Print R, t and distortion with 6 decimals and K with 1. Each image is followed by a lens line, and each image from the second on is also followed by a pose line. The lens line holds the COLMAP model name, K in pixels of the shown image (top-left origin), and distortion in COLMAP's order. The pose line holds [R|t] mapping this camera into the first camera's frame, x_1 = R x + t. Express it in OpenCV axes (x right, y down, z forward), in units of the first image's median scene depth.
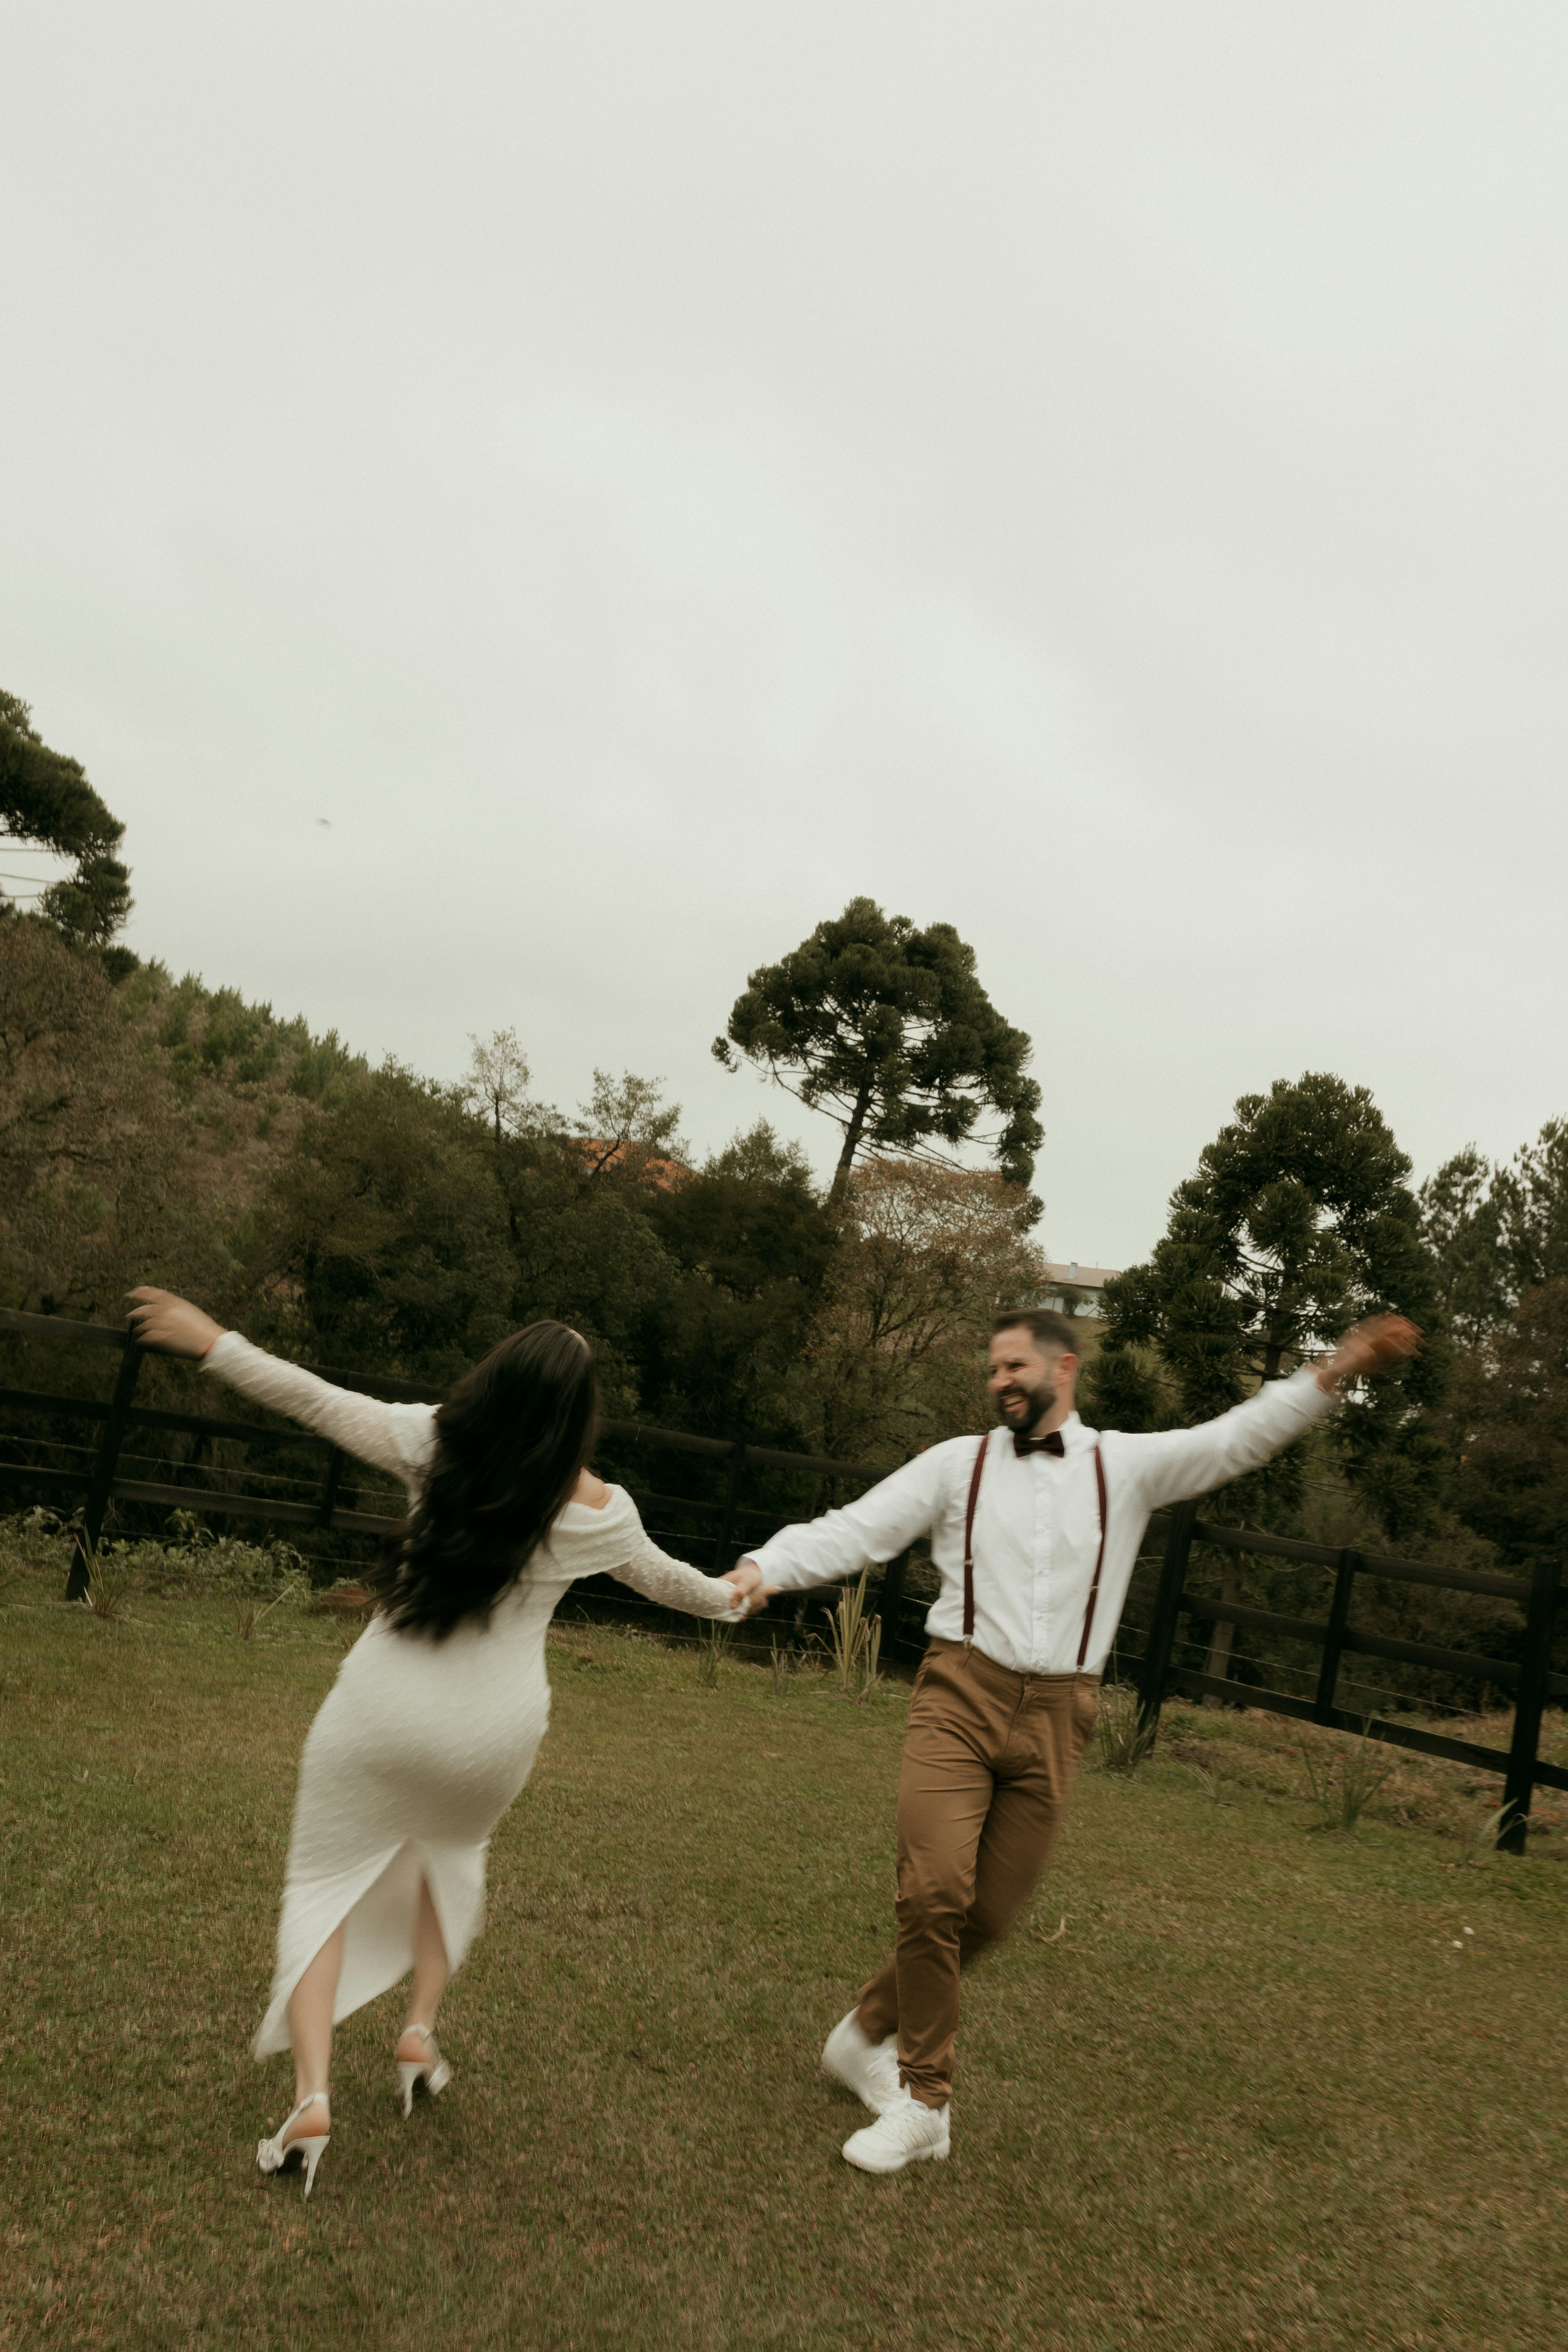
lens RADIAL K [[1981.0, 0, 848.1], [0, 1981.0, 1128.9], [0, 0, 1]] dist [0.003411, -0.004734]
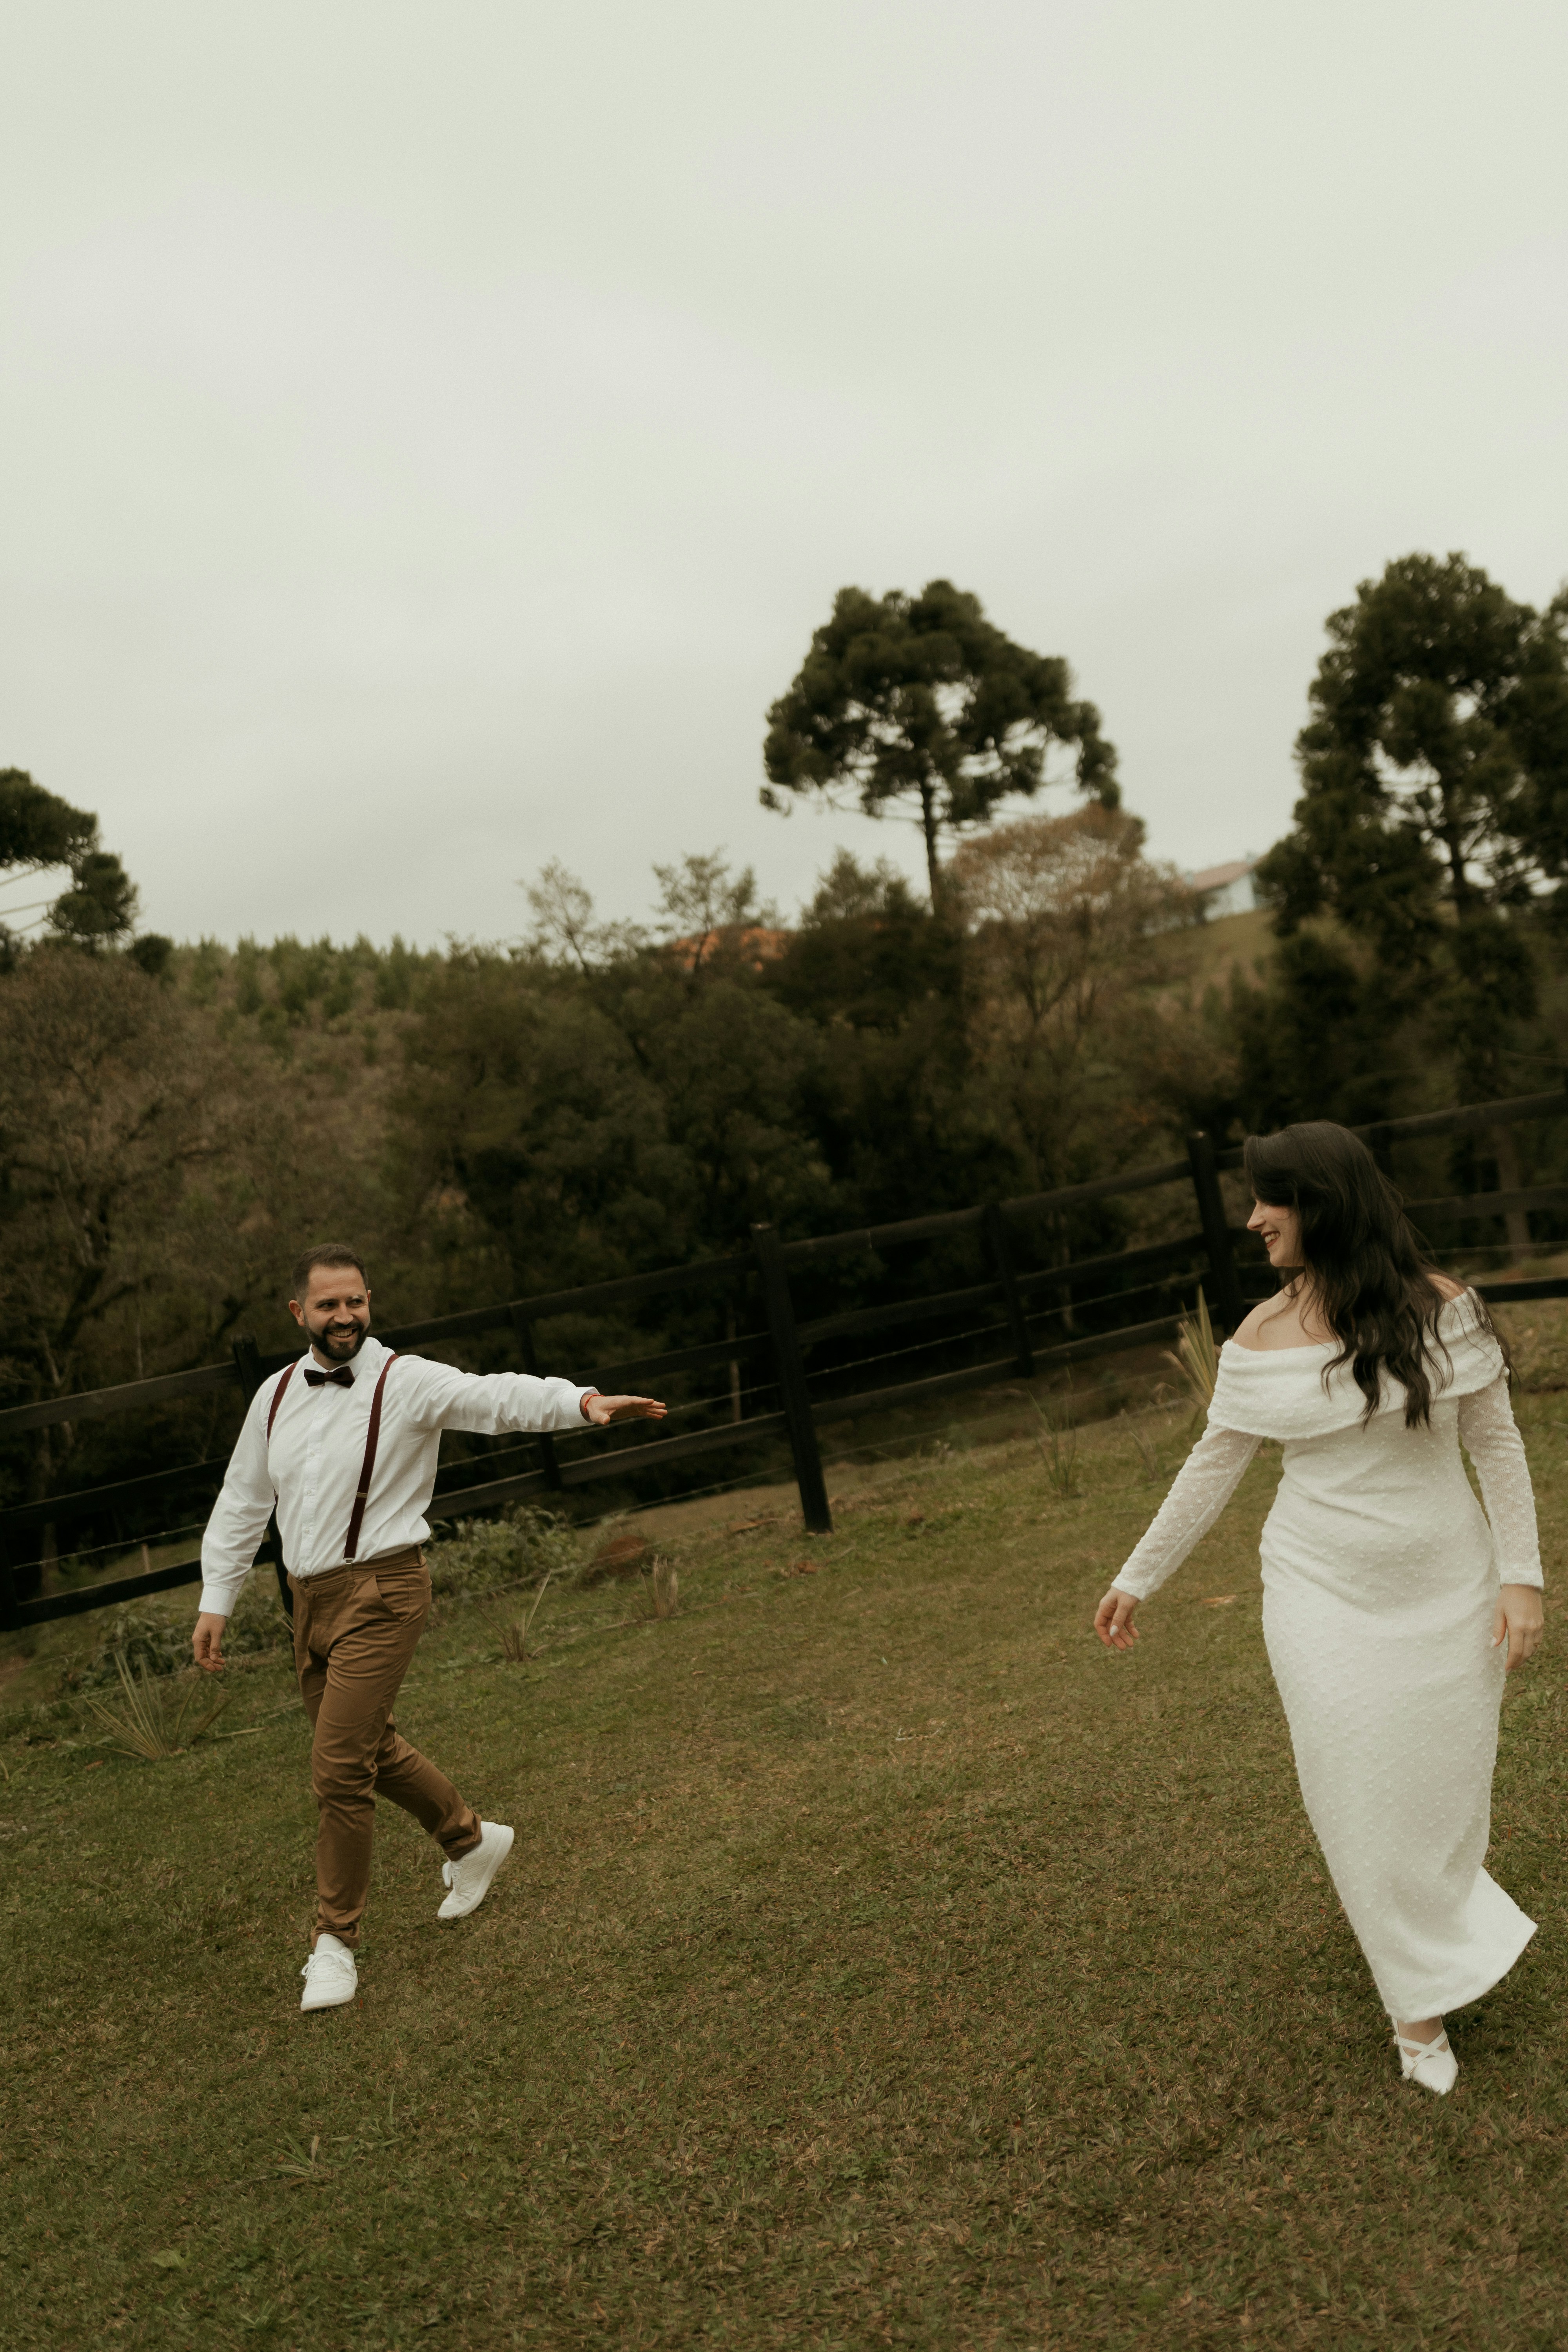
lens RADIAL K [[1858.3, 0, 778.0], [0, 1858.3, 1180.8], [0, 0, 1]] dist [0.001688, -0.008677]
pose [[0.922612, -0.364054, -0.127479, -0.016181], [0.380145, 0.914195, 0.140492, 0.005428], [0.065394, -0.178080, 0.981841, 0.120664]]
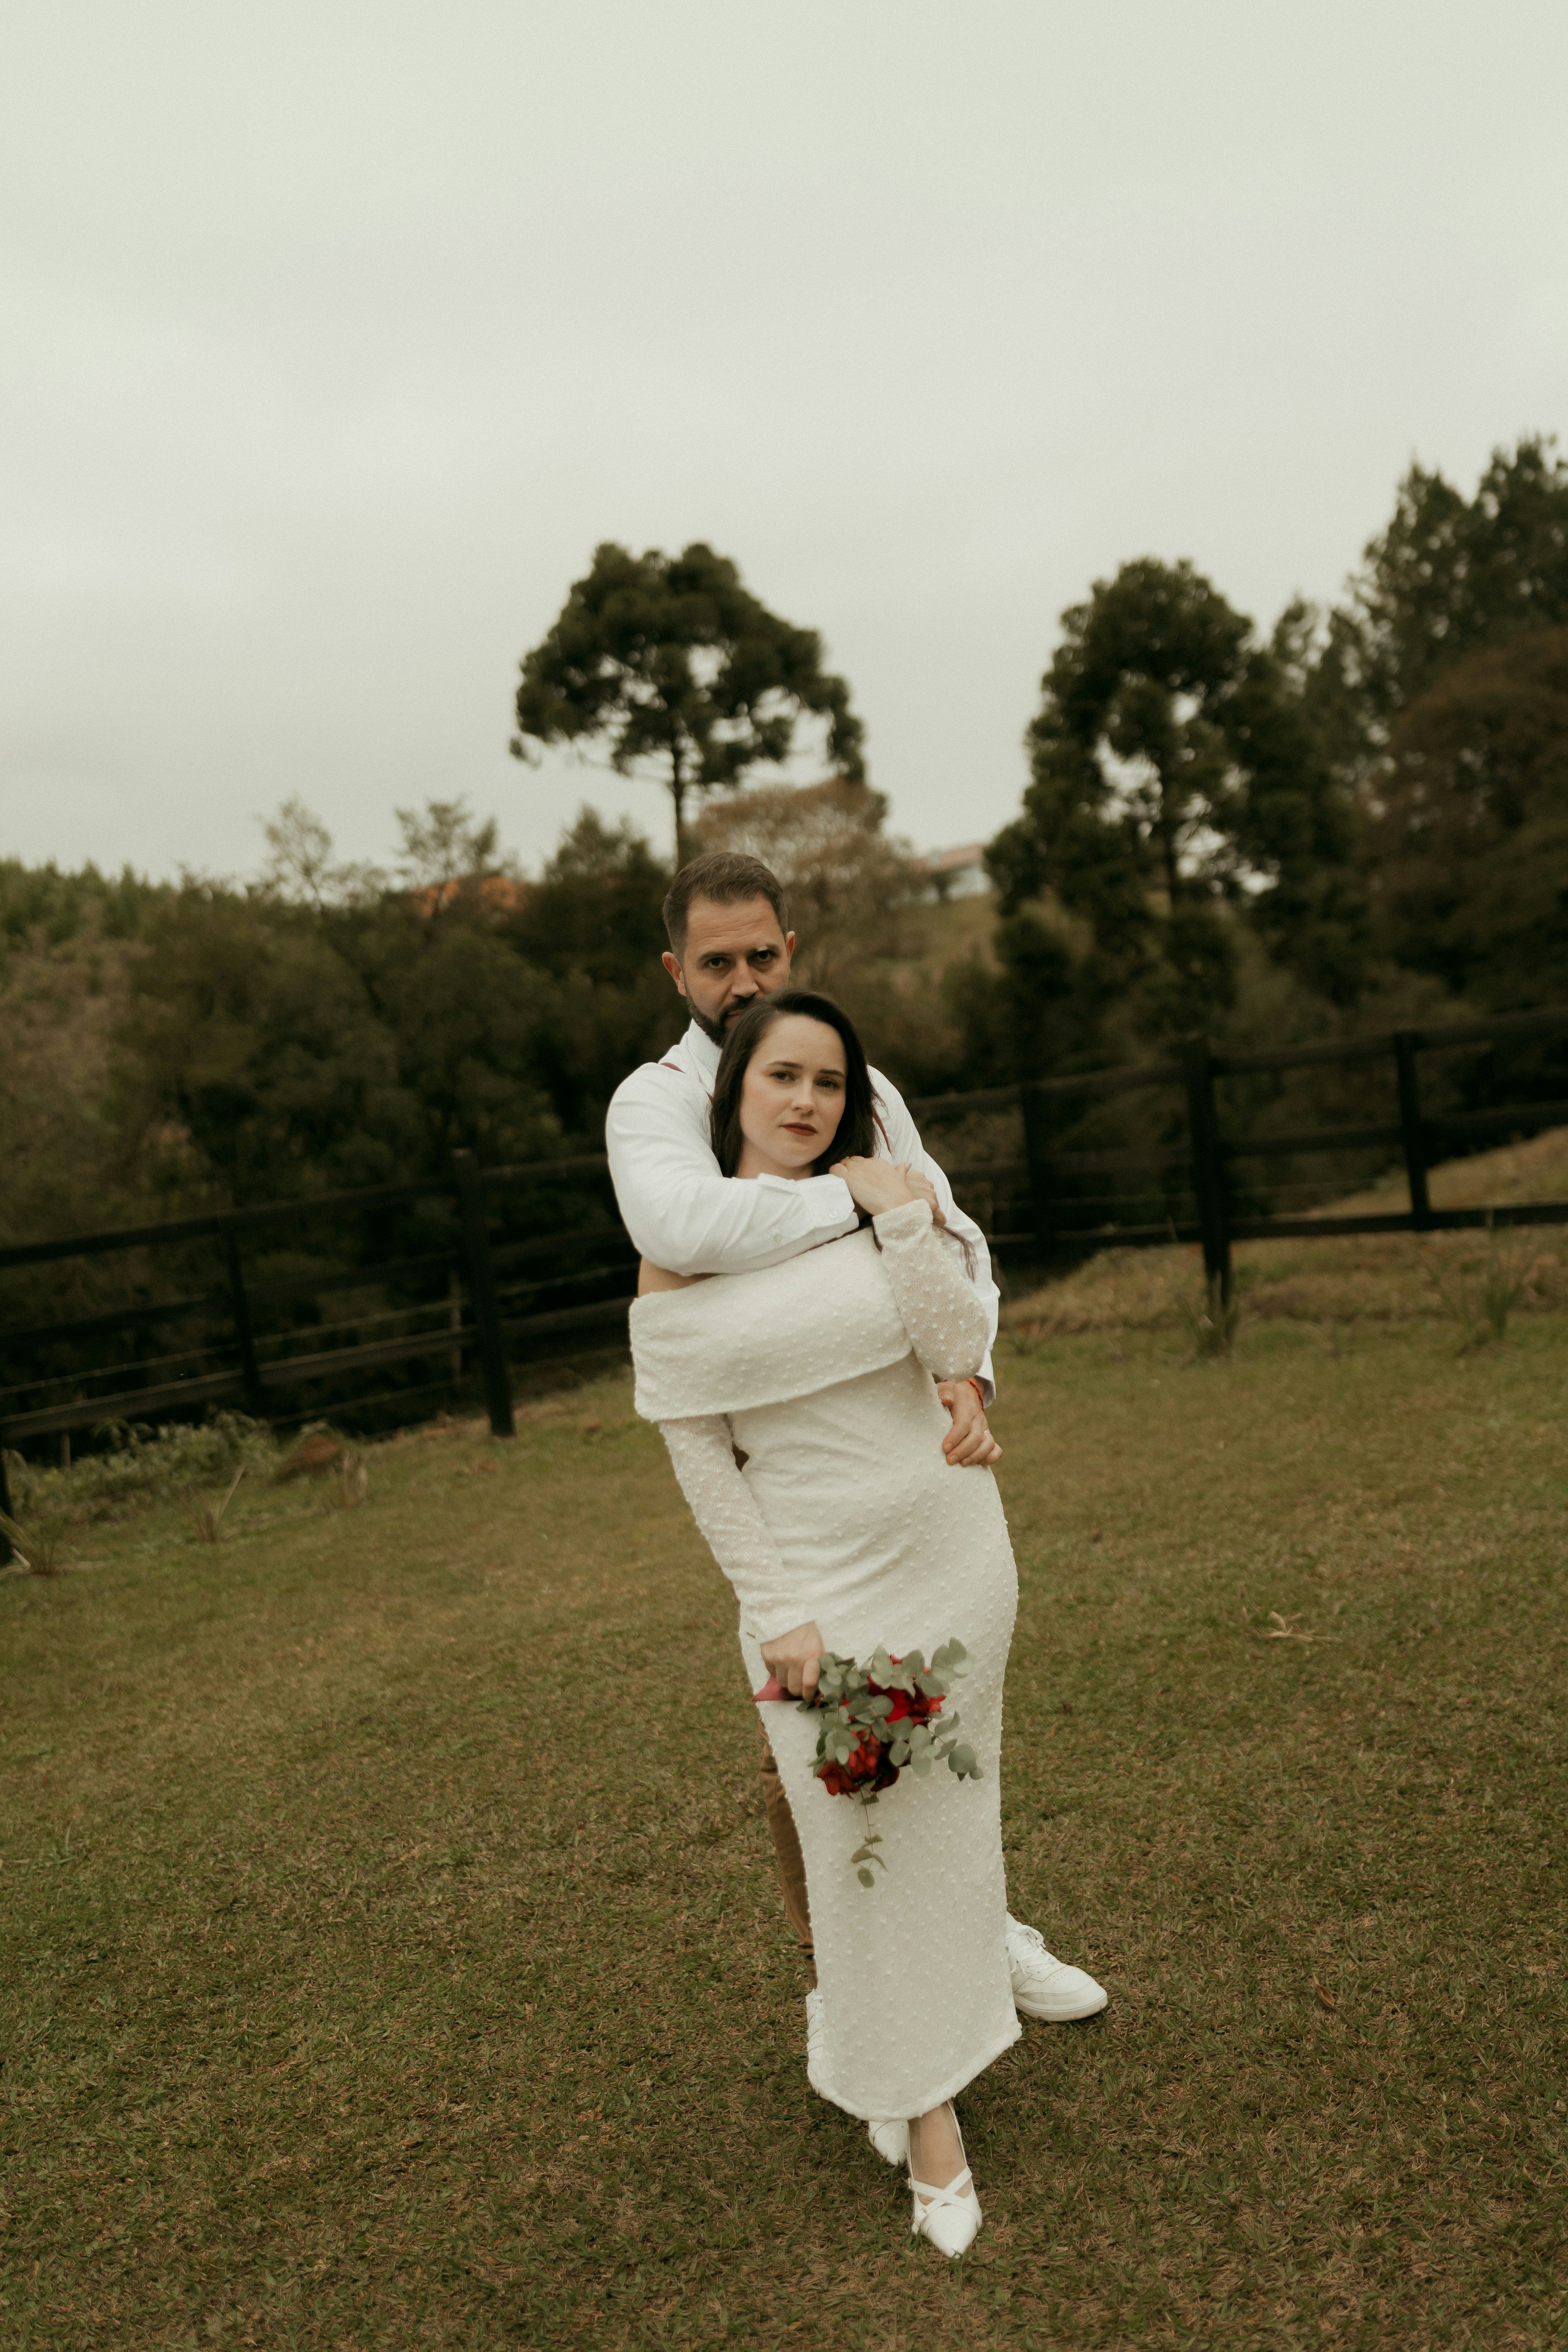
lens RADIAL K [[1901.4, 0, 755.3], [0, 1901.4, 1186.7], [0, 0, 1]] dist [0.002053, -0.002637]
pose [[0.946521, -0.321899, -0.021880, -0.004873], [0.319559, 0.925969, 0.201153, 0.009305], [-0.044491, -0.197388, 0.979315, 0.083863]]
